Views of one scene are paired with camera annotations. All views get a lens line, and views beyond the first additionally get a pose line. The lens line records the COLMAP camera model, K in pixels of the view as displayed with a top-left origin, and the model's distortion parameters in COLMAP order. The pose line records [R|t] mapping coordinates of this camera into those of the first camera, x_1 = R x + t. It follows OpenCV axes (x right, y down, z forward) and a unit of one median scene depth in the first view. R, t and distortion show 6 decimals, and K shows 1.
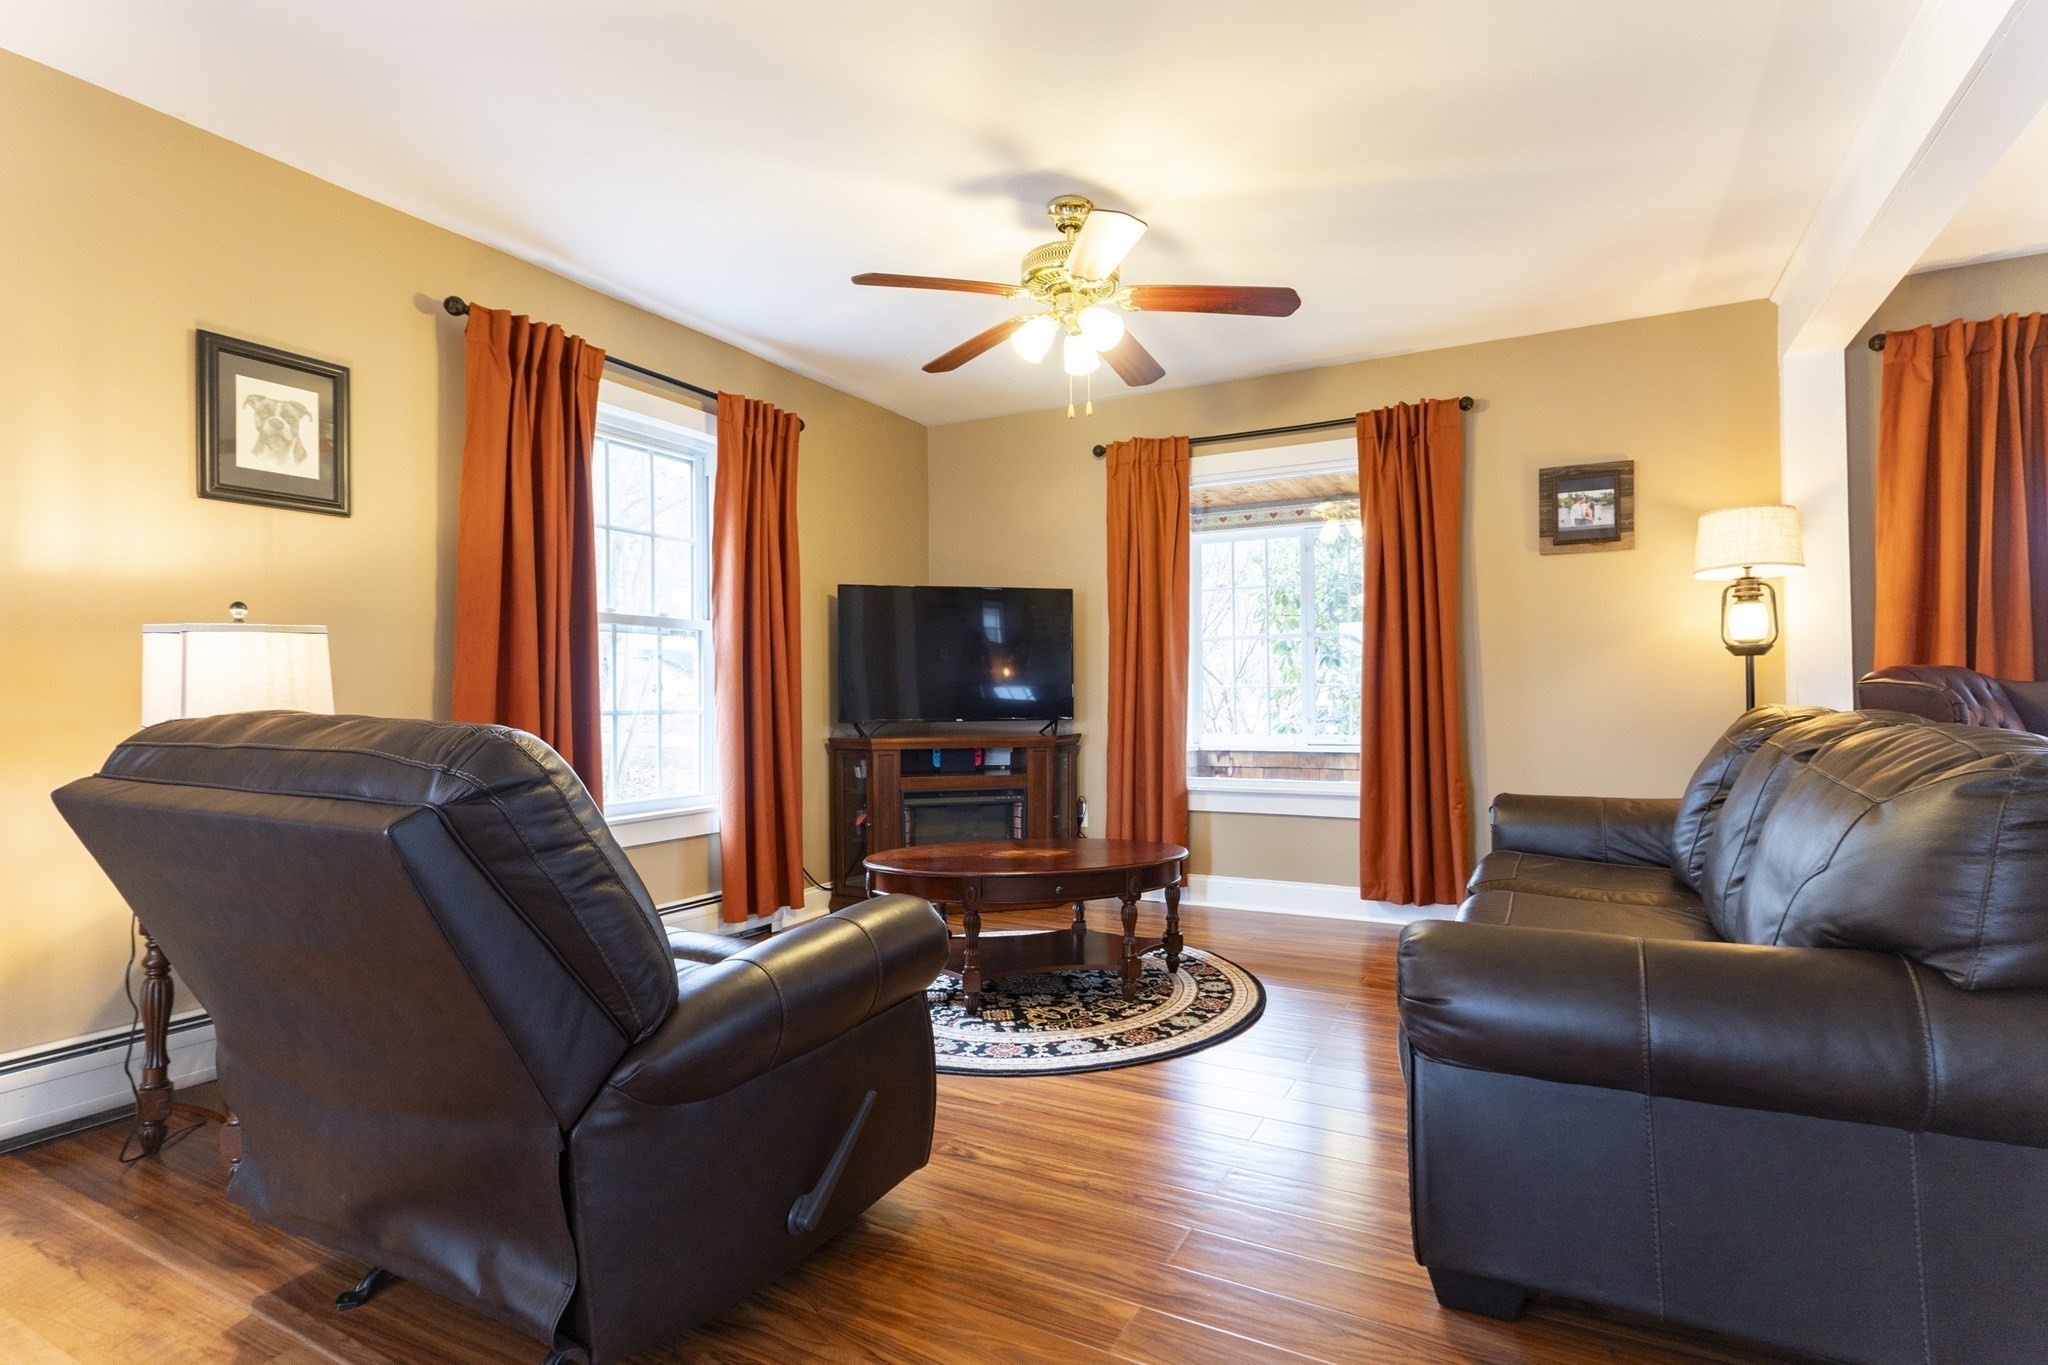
lens RADIAL K [[970.8, 0, 1044.6], [0, 970.8, 696.8], [0, 0, 1]] dist [0.000679, 0.000592]
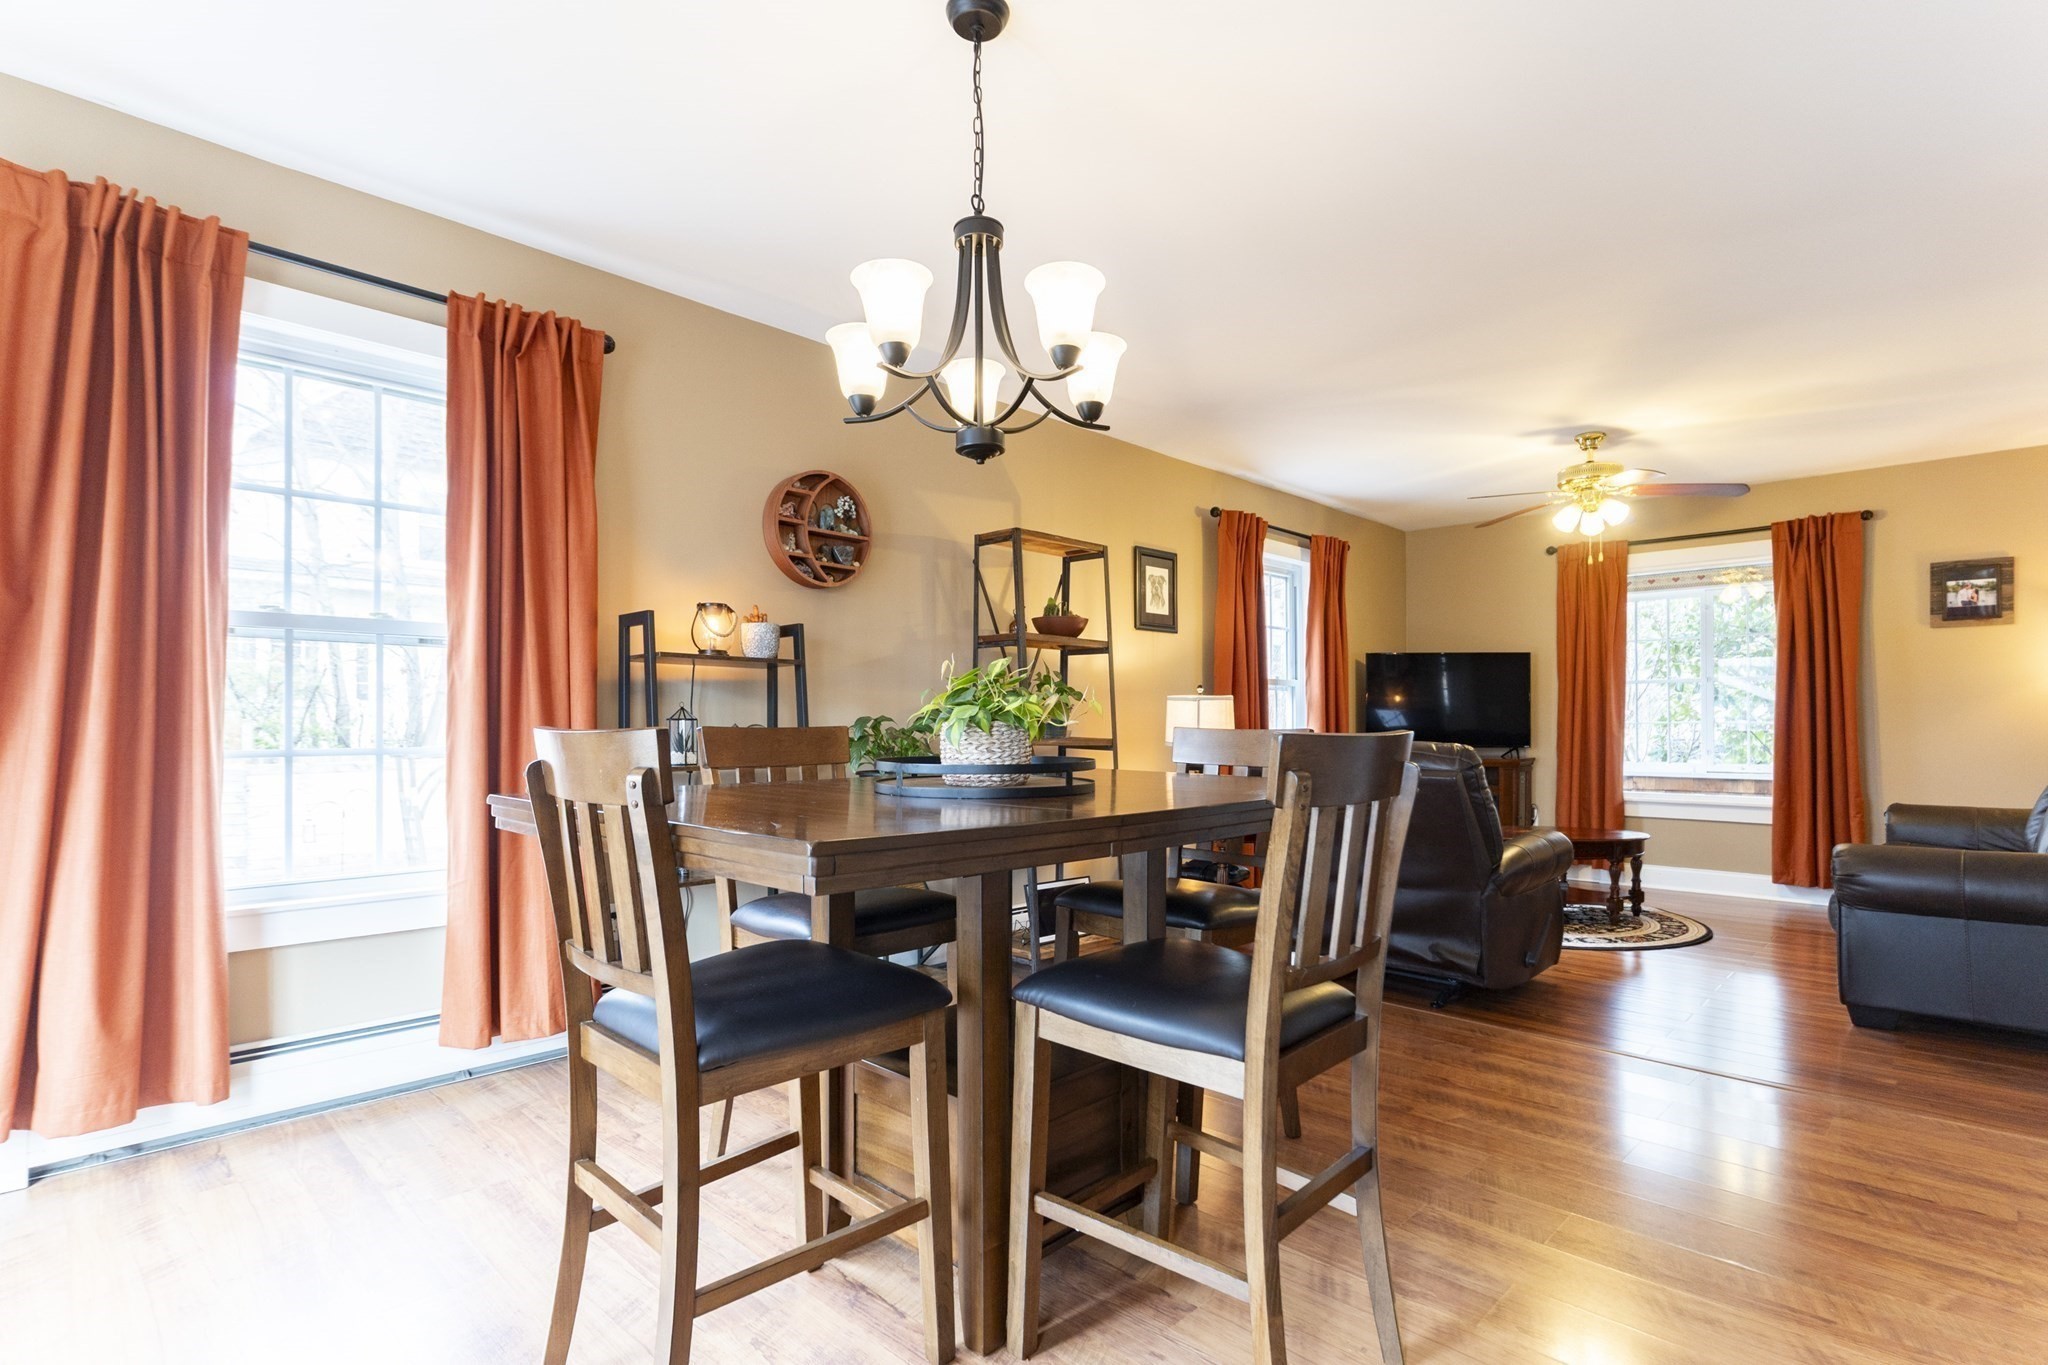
lens RADIAL K [[1064.0, 0, 1034.0], [0, 1064.0, 725.2], [0, 0, 1]] dist [0.000038, 0.000645]
pose [[0.969556, 0.008037, -0.244737, -0.323321], [-0.008048, 0.999967, 0.000955, -0.004835], [0.244737, 0.001044, 0.969589, -0.716053]]
